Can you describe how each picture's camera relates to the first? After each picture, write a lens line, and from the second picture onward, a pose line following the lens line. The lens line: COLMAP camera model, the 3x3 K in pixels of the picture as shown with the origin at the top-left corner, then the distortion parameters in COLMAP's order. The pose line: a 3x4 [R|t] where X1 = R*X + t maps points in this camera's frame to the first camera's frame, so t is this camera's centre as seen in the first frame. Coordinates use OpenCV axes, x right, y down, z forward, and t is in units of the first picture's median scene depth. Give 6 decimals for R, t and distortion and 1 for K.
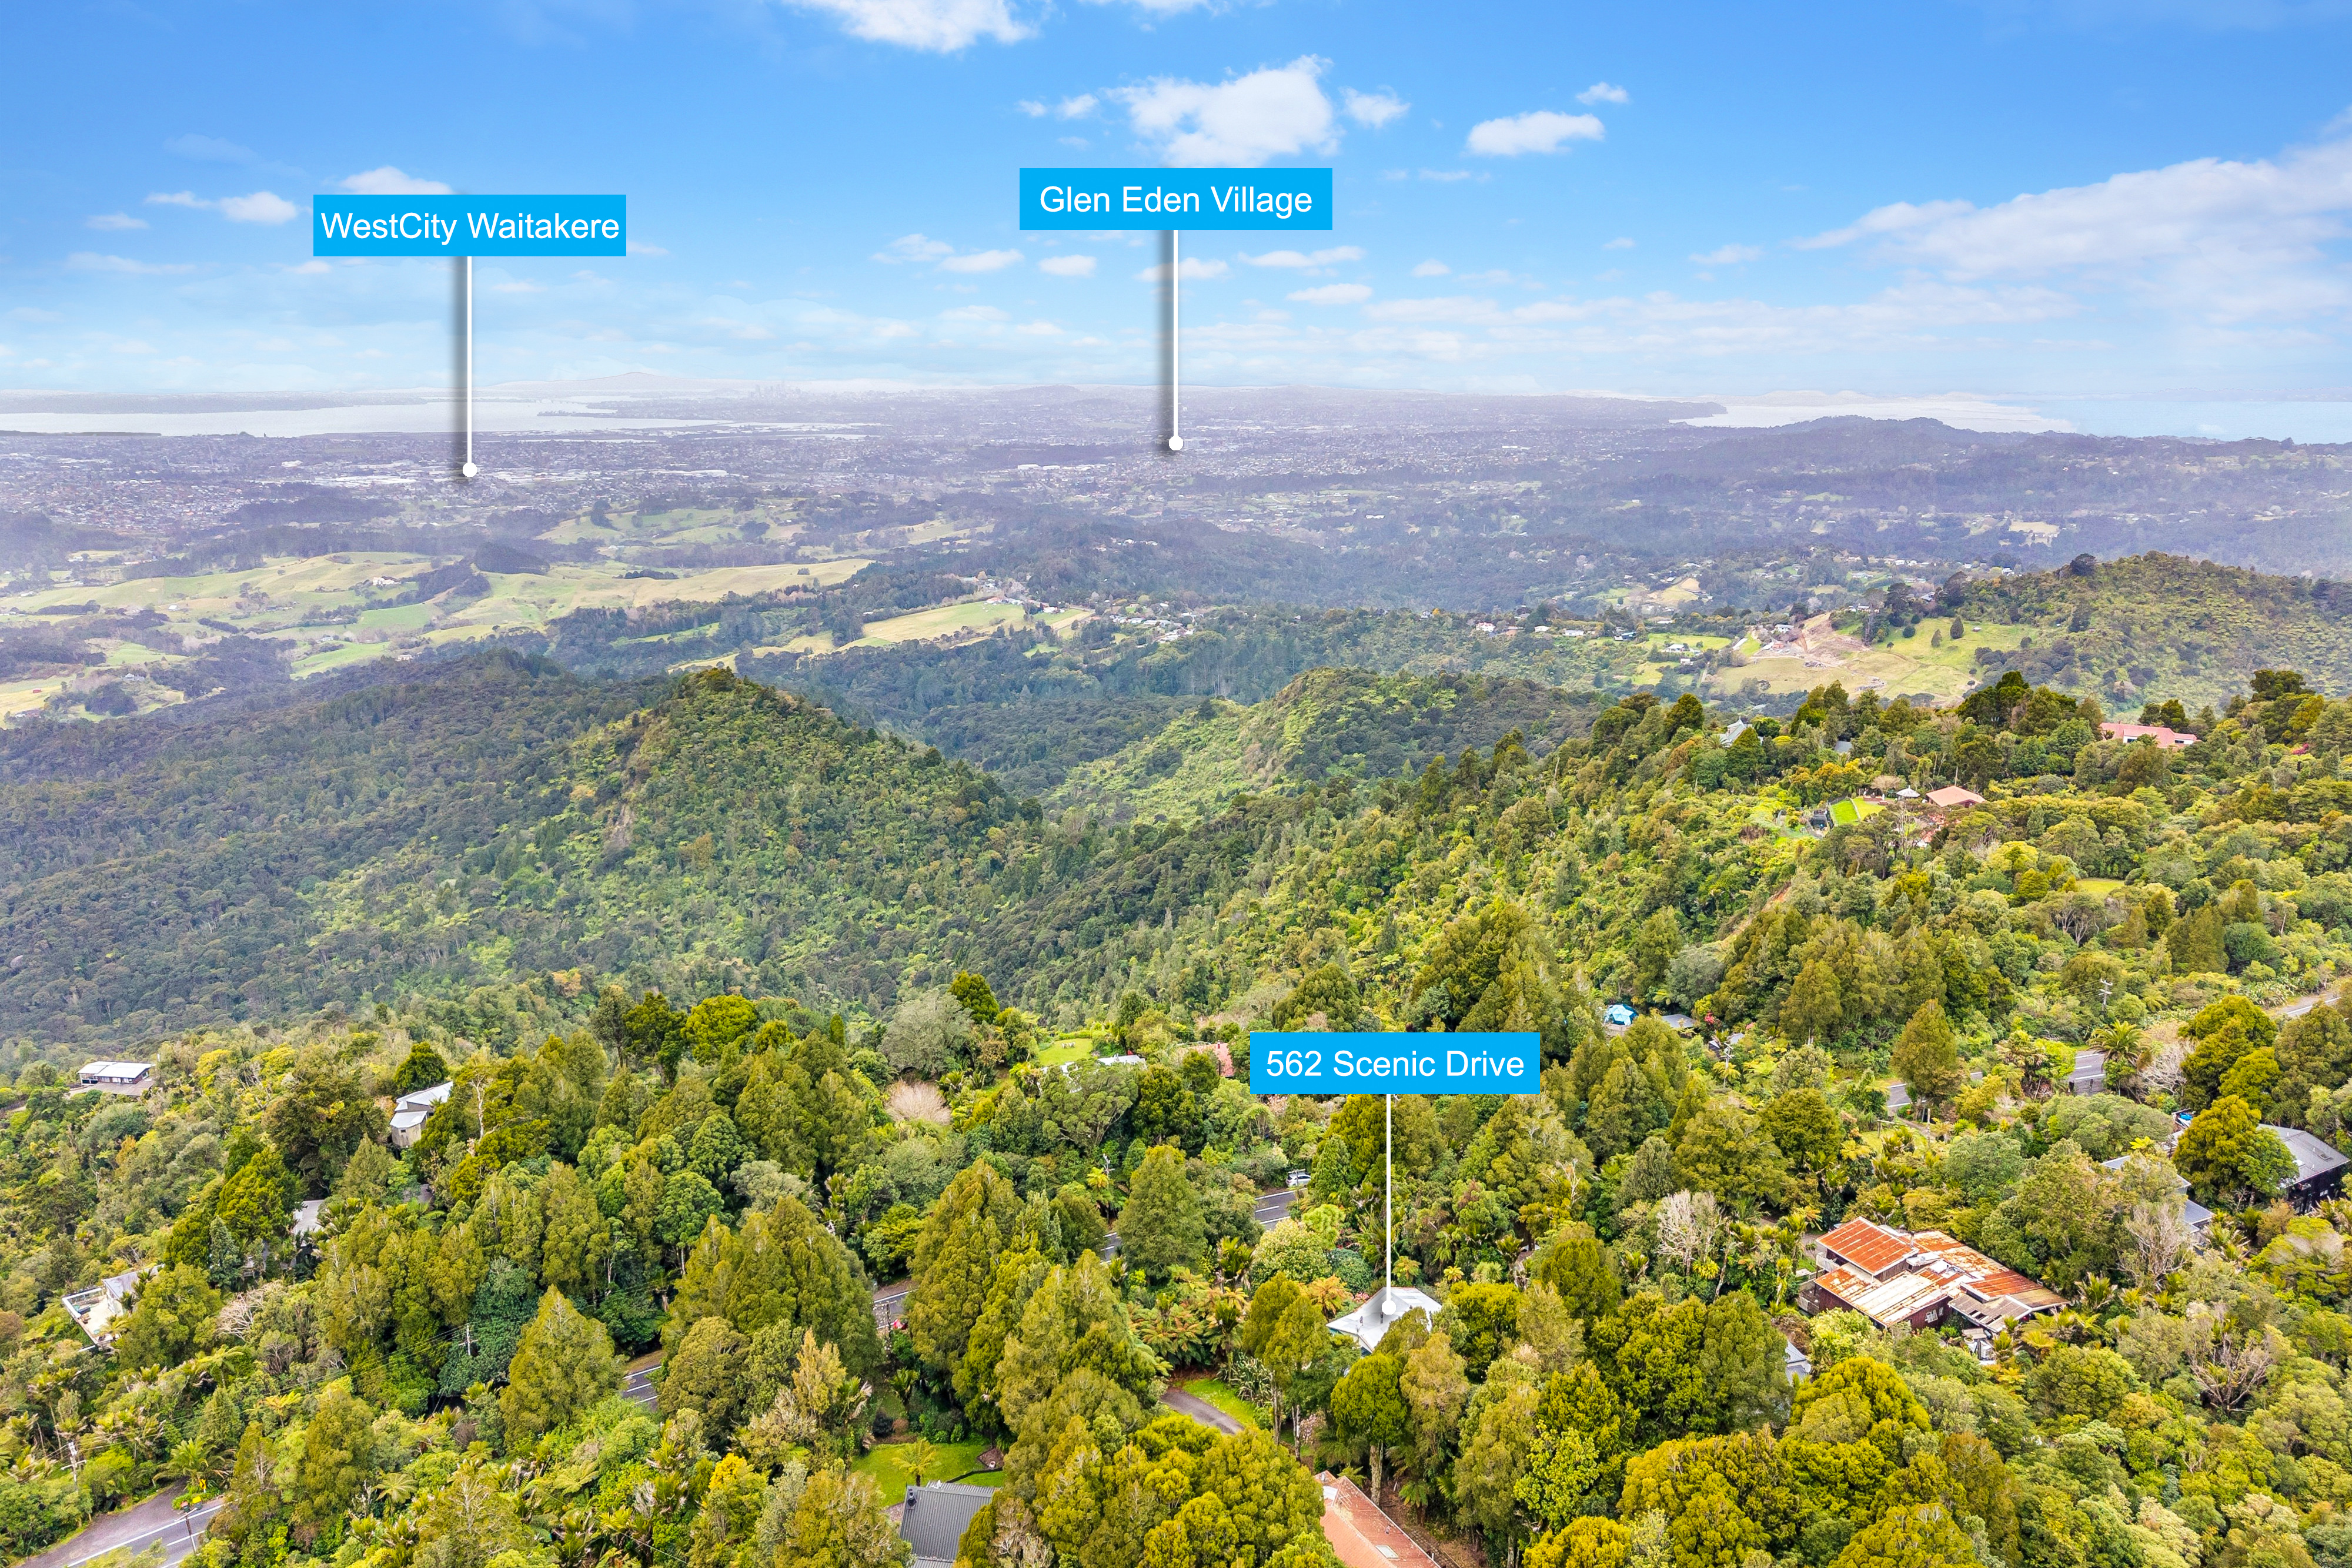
lens RADIAL K [[1850.5, 0, 1176.0], [0, 1850.5, 784.0], [0, 0, 1]] dist [0.095260, -0.175224]
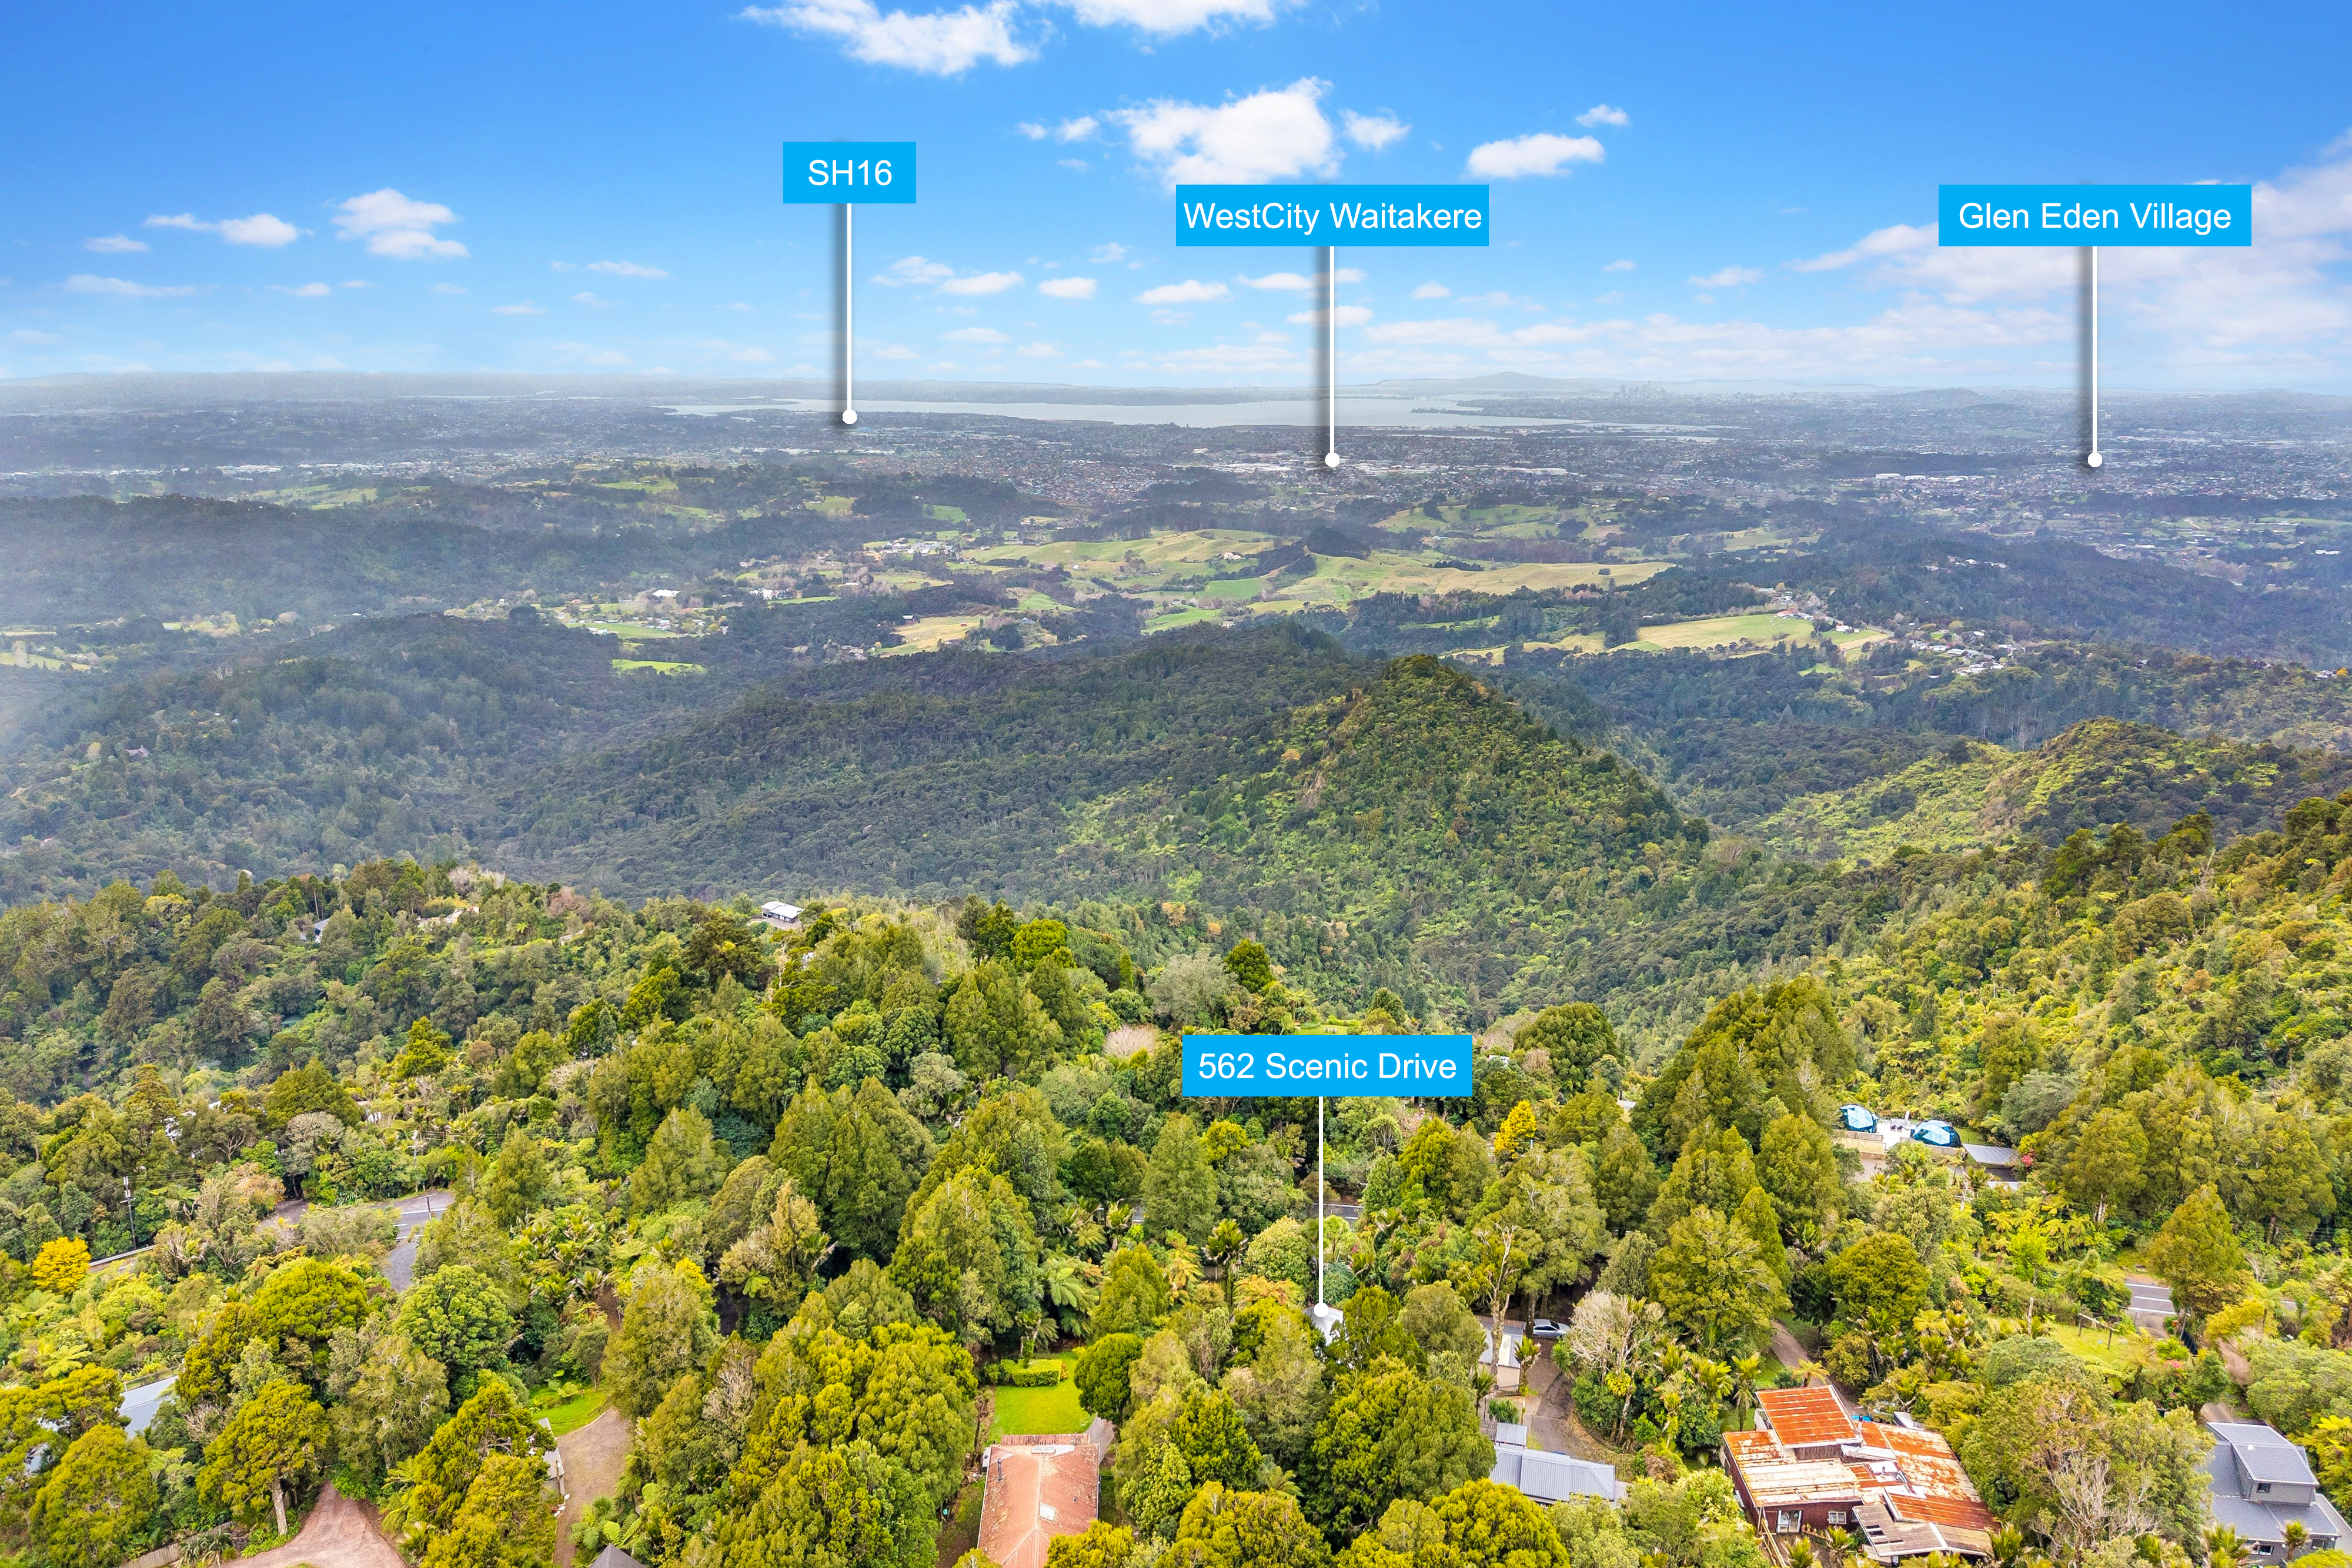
lens RADIAL K [[1850.5, 0, 1176.0], [0, 1850.5, 784.0], [0, 0, 1]] dist [0.095260, -0.175224]
pose [[0.820844, 0.130803, -0.555972, 0.207867], [-0.131668, 0.990540, 0.038648, -0.010451], [0.555768, 0.041480, 0.830302, 0.050147]]
